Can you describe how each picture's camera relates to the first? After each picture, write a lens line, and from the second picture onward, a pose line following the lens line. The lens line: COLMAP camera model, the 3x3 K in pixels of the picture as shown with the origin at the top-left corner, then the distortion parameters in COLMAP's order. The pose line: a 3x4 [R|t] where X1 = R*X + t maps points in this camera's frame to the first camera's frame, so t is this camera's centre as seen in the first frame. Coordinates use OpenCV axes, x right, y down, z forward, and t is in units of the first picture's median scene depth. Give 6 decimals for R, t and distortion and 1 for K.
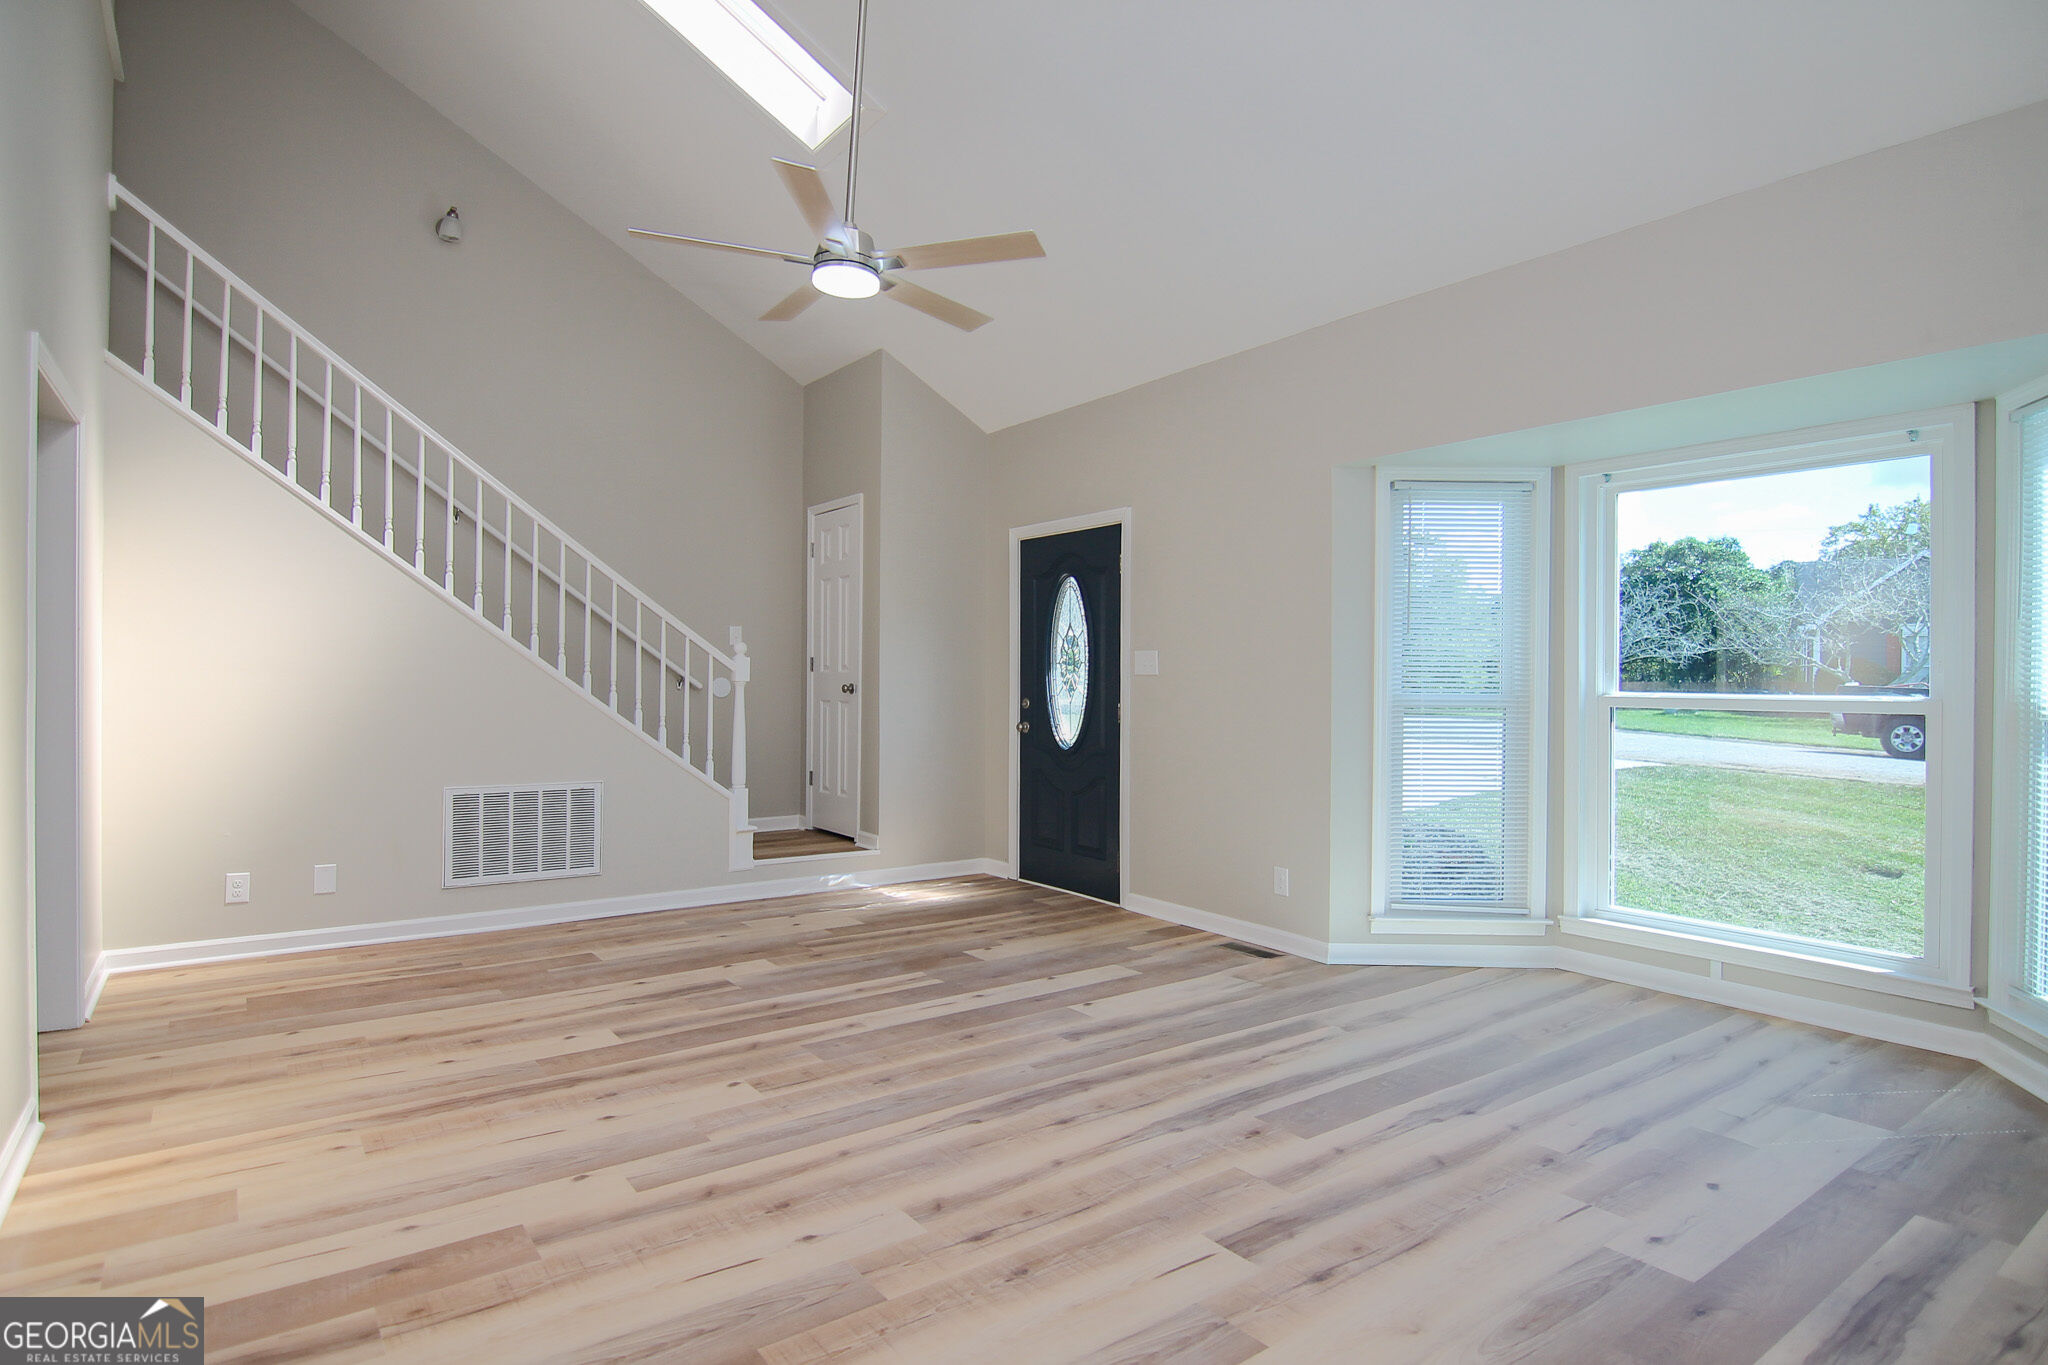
lens RADIAL K [[1090.0, 0, 1026.0], [0, 1090.0, 678.3], [0, 0, 1]] dist [-0.003315, -0.001174]
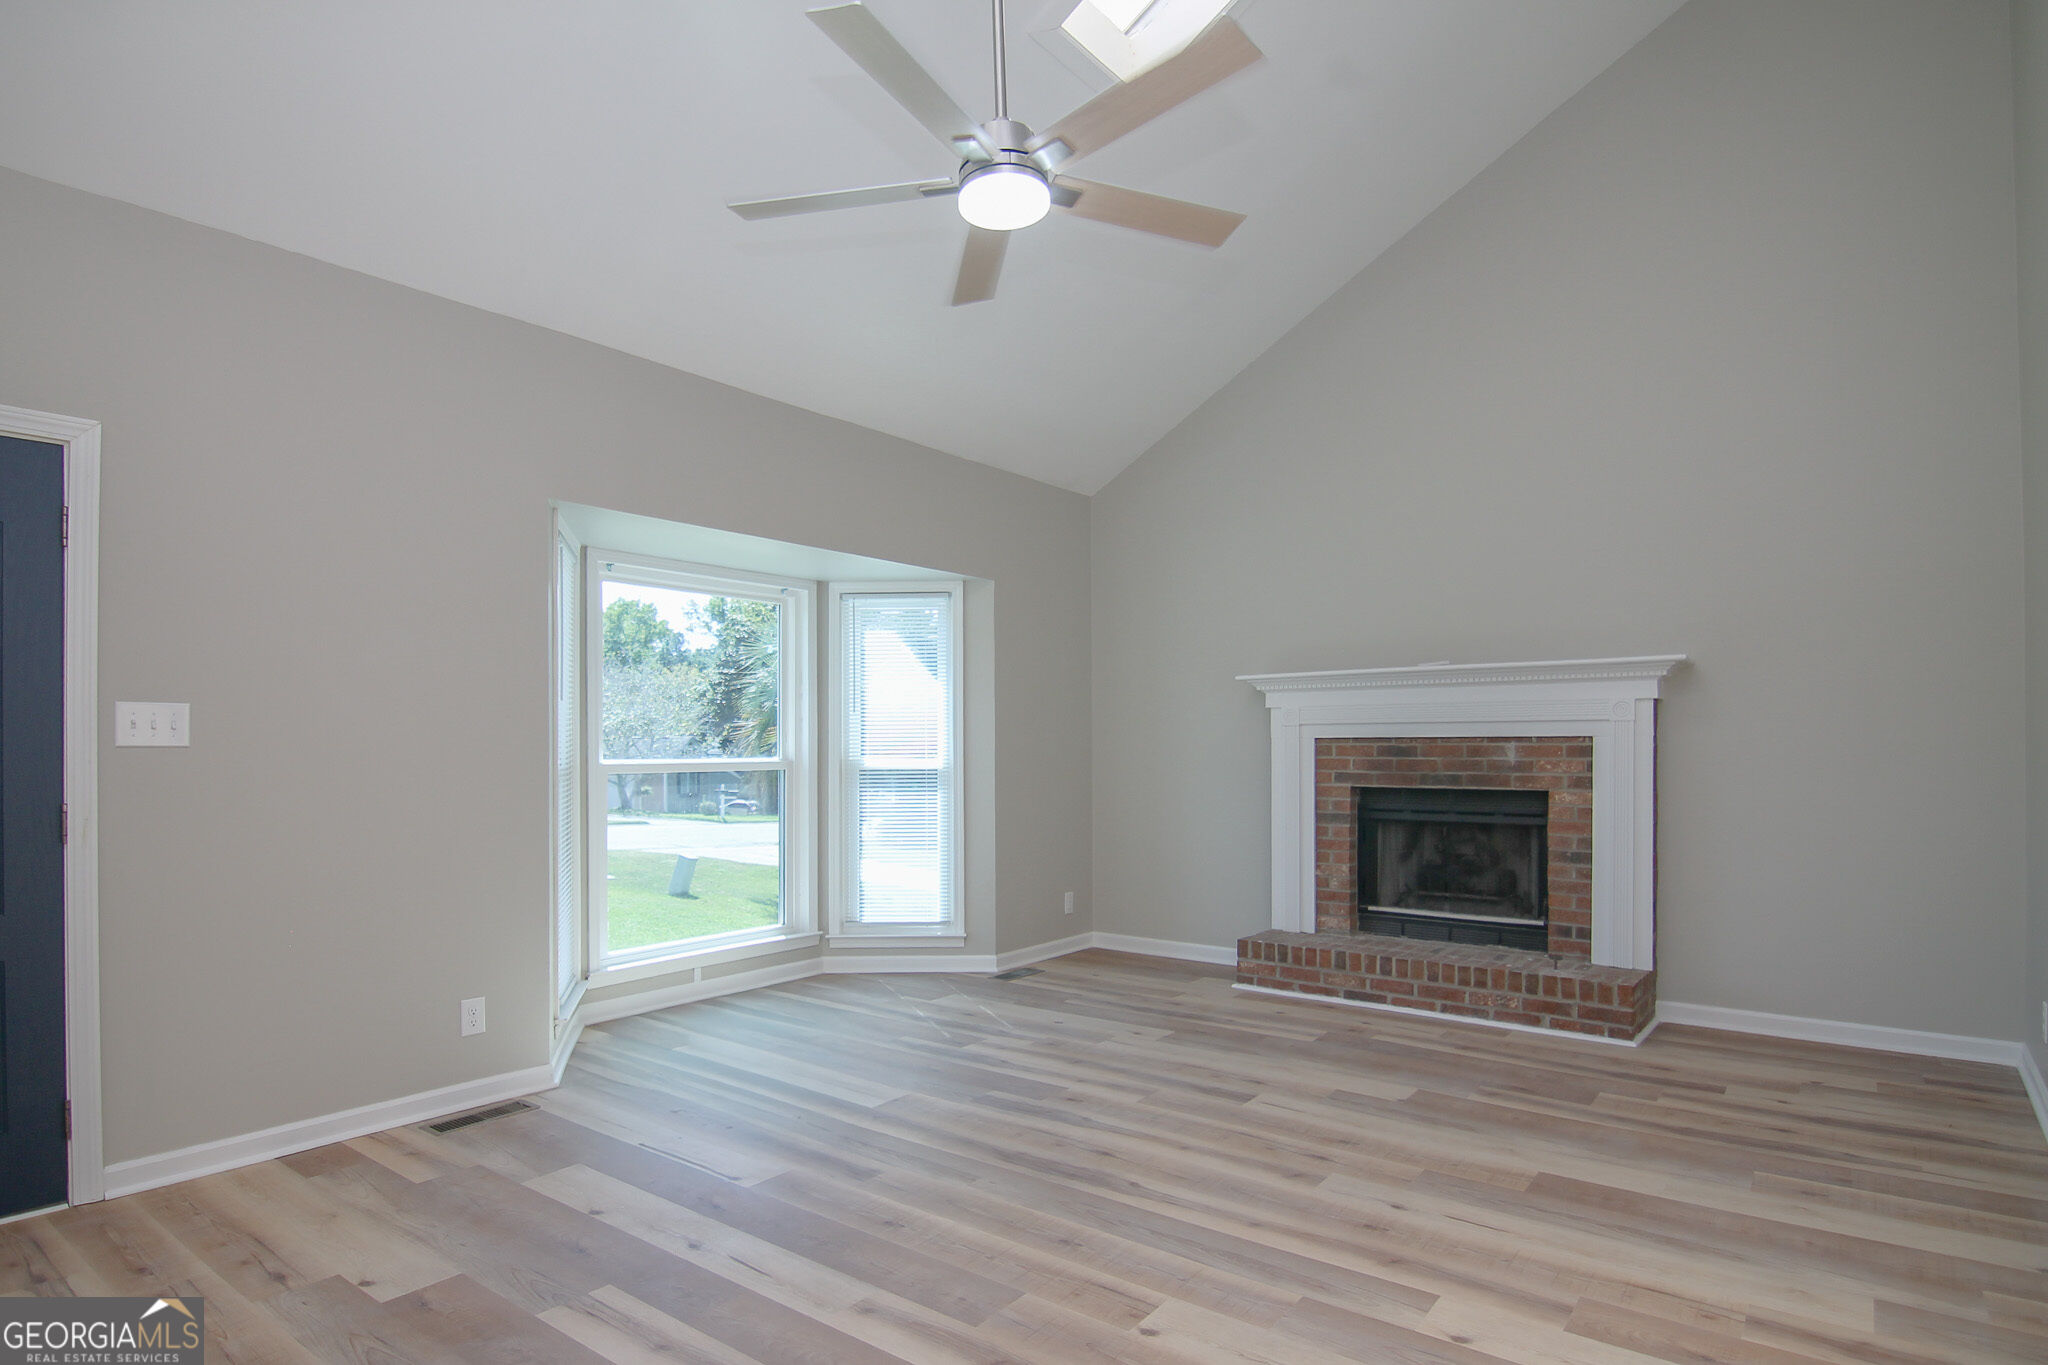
lens RADIAL K [[1090.0, 0, 1041.0], [0, 1090.0, 744.2], [0, 0, 1]] dist [-0.003315, -0.001174]
pose [[-0.287173, -0.002123, 0.957876, -1.019136], [0.001556, 0.999995, 0.002683, -0.008959], [-0.957877, 0.002261, -0.287168, 1.405408]]
